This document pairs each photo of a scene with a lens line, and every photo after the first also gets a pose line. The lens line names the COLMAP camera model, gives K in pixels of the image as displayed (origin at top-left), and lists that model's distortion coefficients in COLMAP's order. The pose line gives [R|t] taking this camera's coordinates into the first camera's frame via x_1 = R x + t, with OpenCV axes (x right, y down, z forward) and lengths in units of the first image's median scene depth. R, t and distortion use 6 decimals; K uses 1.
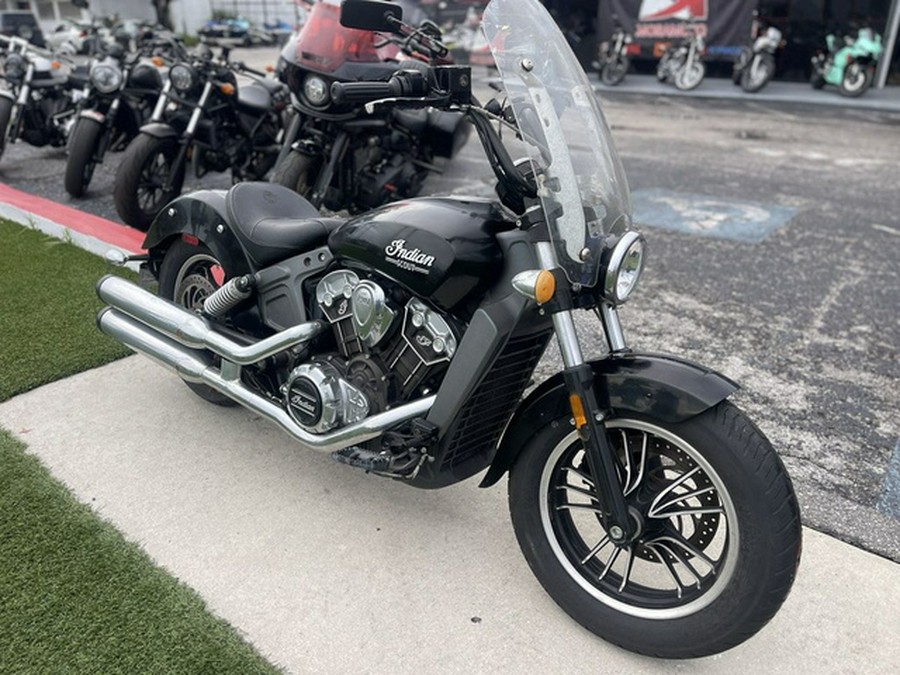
lens RADIAL K [[683.0, 0, 445.3], [0, 683.0, 340.9], [0, 0, 1]] dist [0.074487, -0.118777]
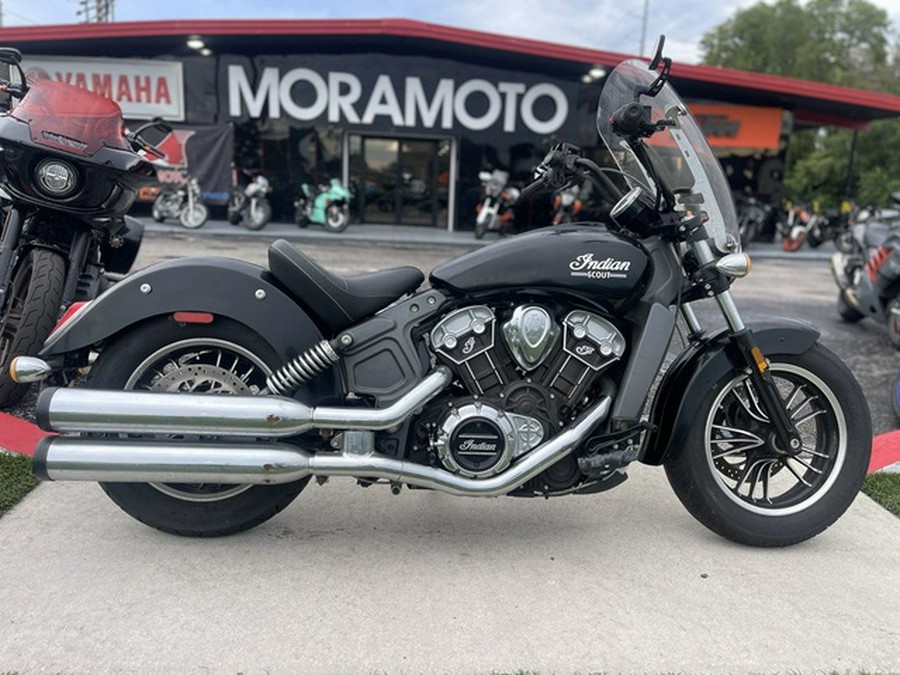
lens RADIAL K [[683.6, 0, 452.1], [0, 683.6, 341.6], [0, 0, 1]] dist [0.078528, -0.113372]
pose [[0.711654, -0.116892, 0.692737, -0.815232], [0.255662, 0.961539, -0.100394, 0.036785], [-0.654359, 0.248552, 0.714168, 0.303535]]
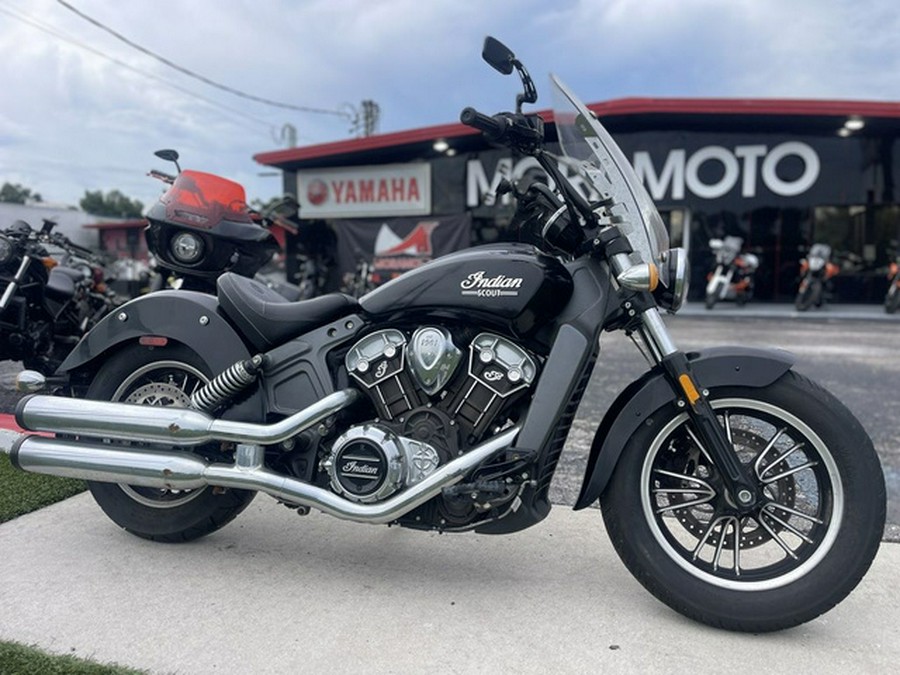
lens RADIAL K [[683.6, 0, 452.1], [0, 683.6, 341.6], [0, 0, 1]] dist [0.078528, -0.113372]
pose [[0.920441, -0.041118, 0.388713, -0.419124], [0.165990, 0.941449, -0.293463, 0.208890], [-0.353887, 0.334638, 0.873374, 0.095491]]
